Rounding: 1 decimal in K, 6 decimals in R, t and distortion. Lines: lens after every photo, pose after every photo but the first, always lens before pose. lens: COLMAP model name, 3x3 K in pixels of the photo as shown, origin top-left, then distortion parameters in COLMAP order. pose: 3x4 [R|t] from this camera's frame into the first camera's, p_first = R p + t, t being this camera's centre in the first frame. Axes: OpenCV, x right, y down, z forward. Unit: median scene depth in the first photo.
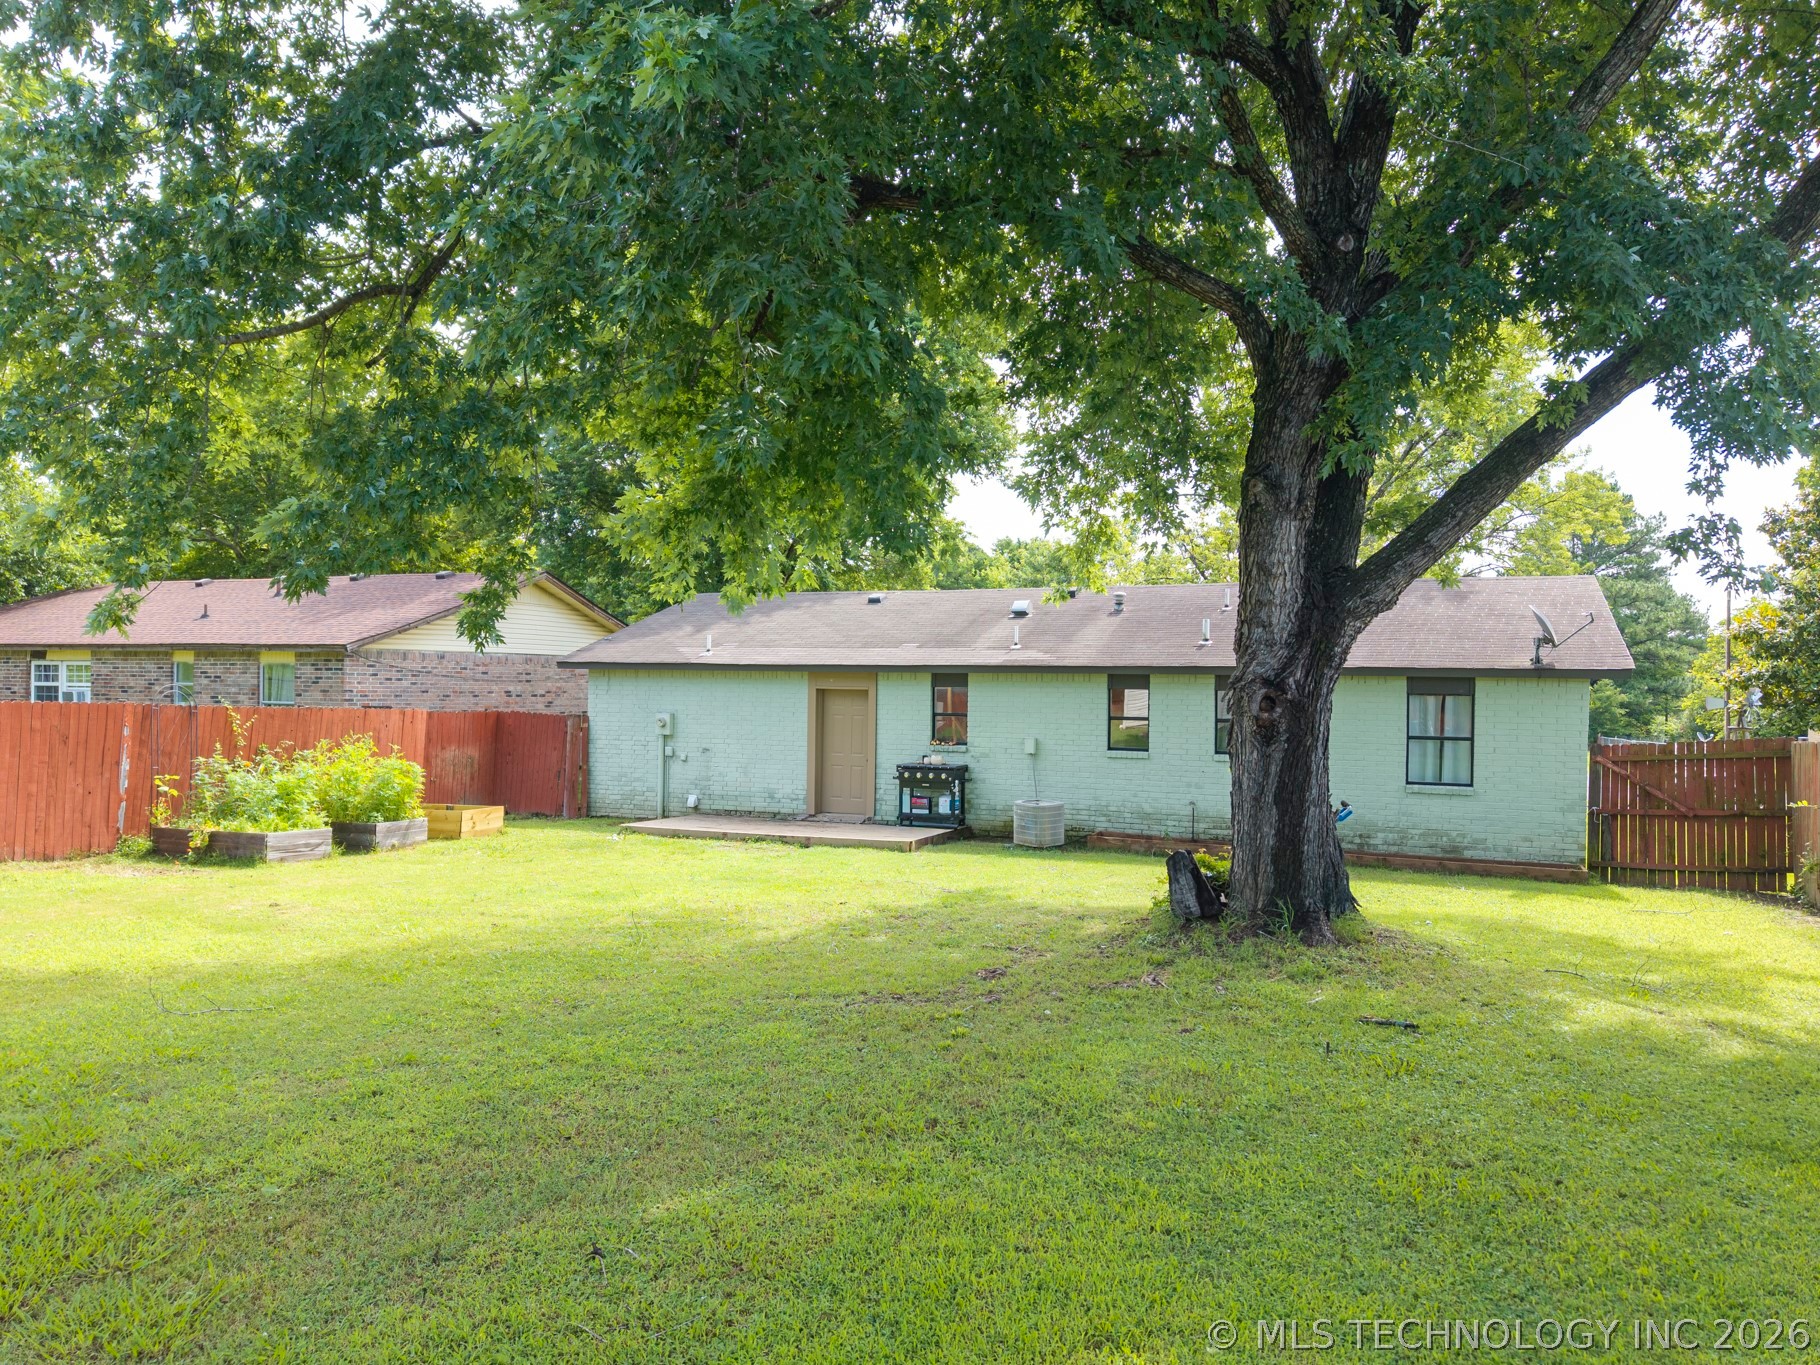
lens RADIAL K [[1220.3, 0, 910.0], [0, 1220.3, 682.5], [0, 0, 1]] dist [0.022092, -0.016643]
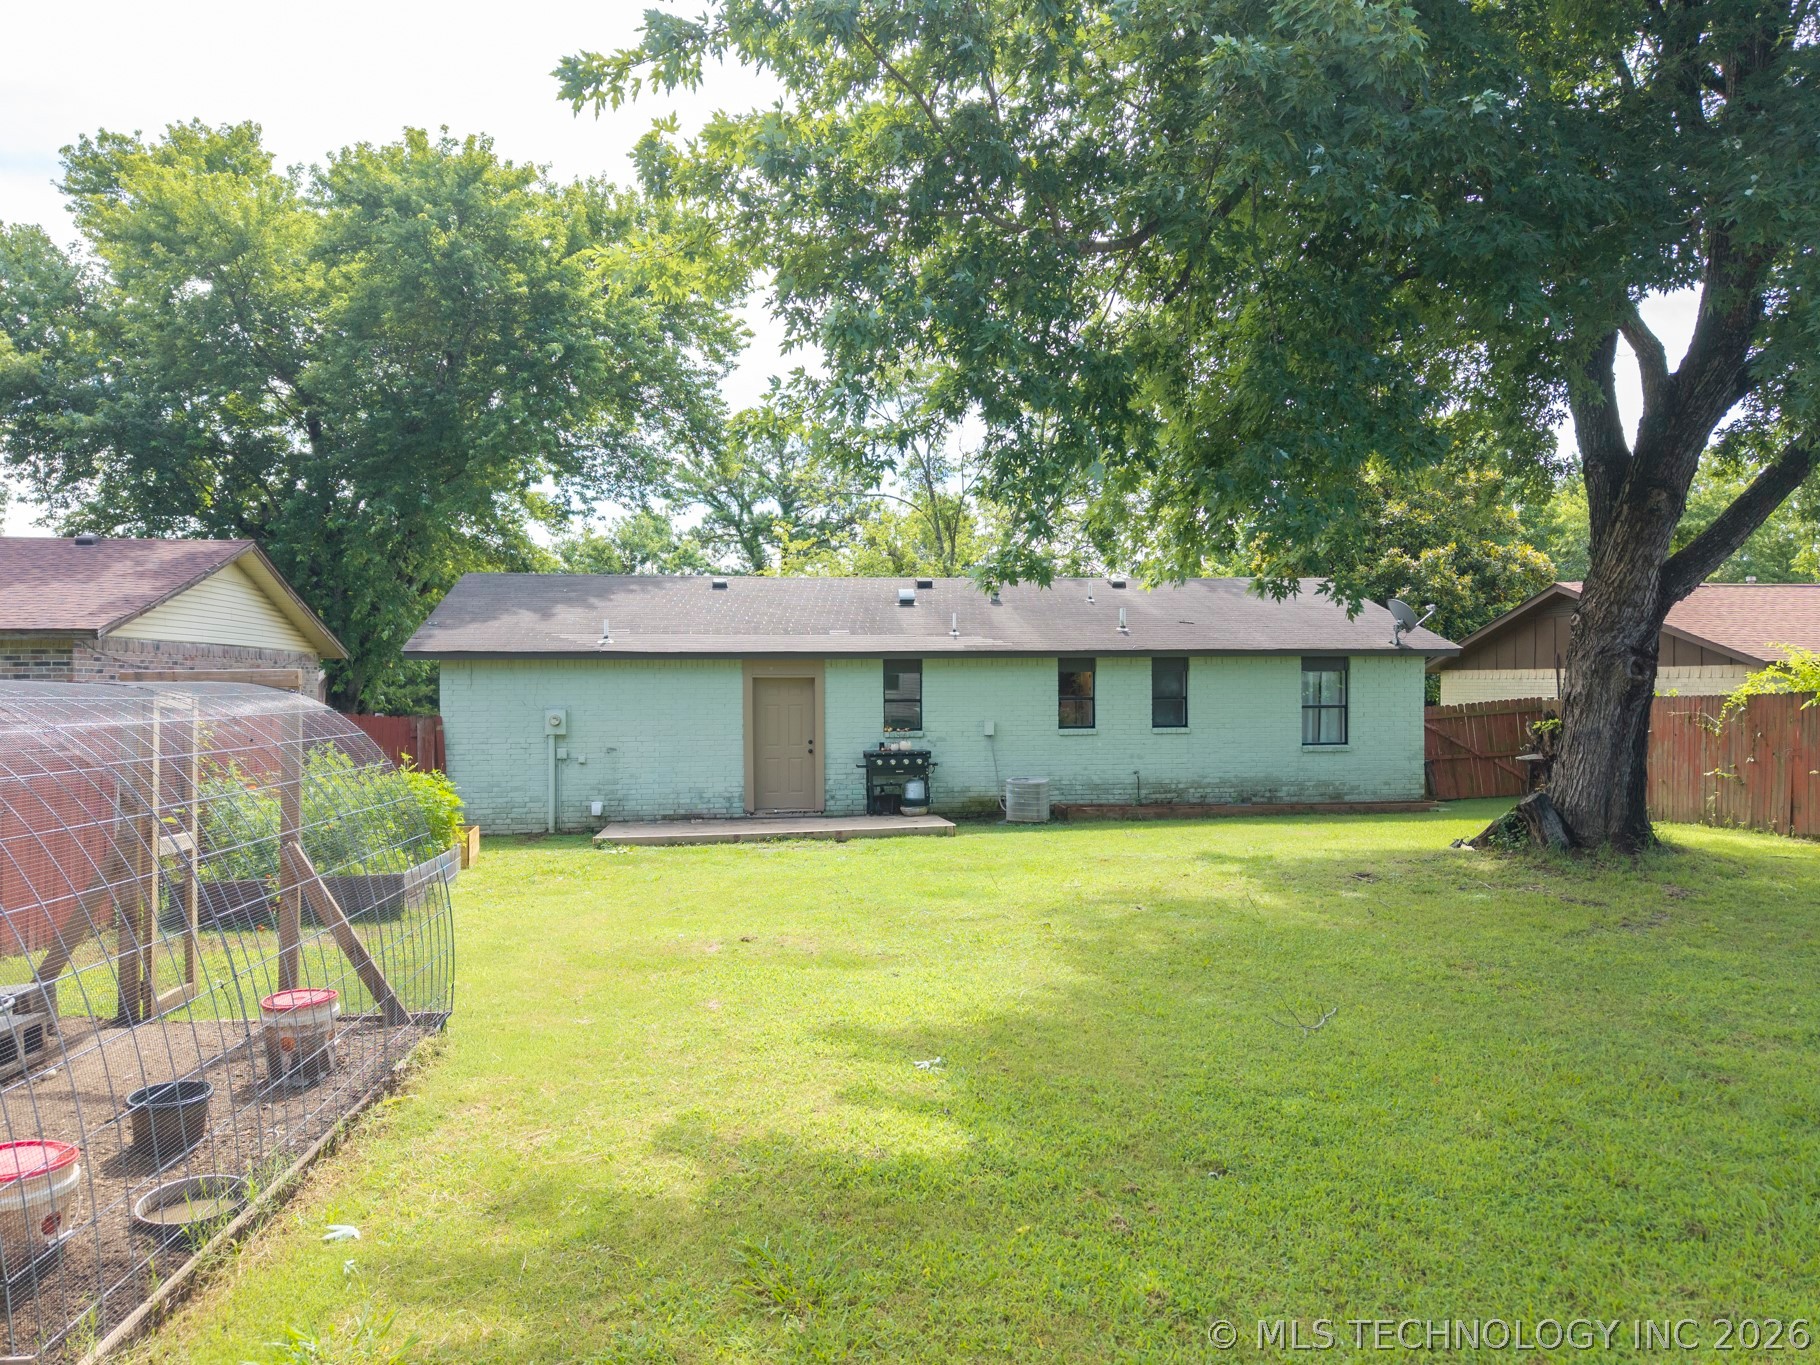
lens RADIAL K [[1220.3, 0, 910.0], [0, 1220.3, 682.5], [0, 0, 1]] dist [0.022092, -0.016643]
pose [[0.860615, -0.022804, 0.508745, -0.472826], [0.017447, 0.999731, 0.015298, -0.003984], [-0.508957, -0.004289, 0.860781, 0.131327]]
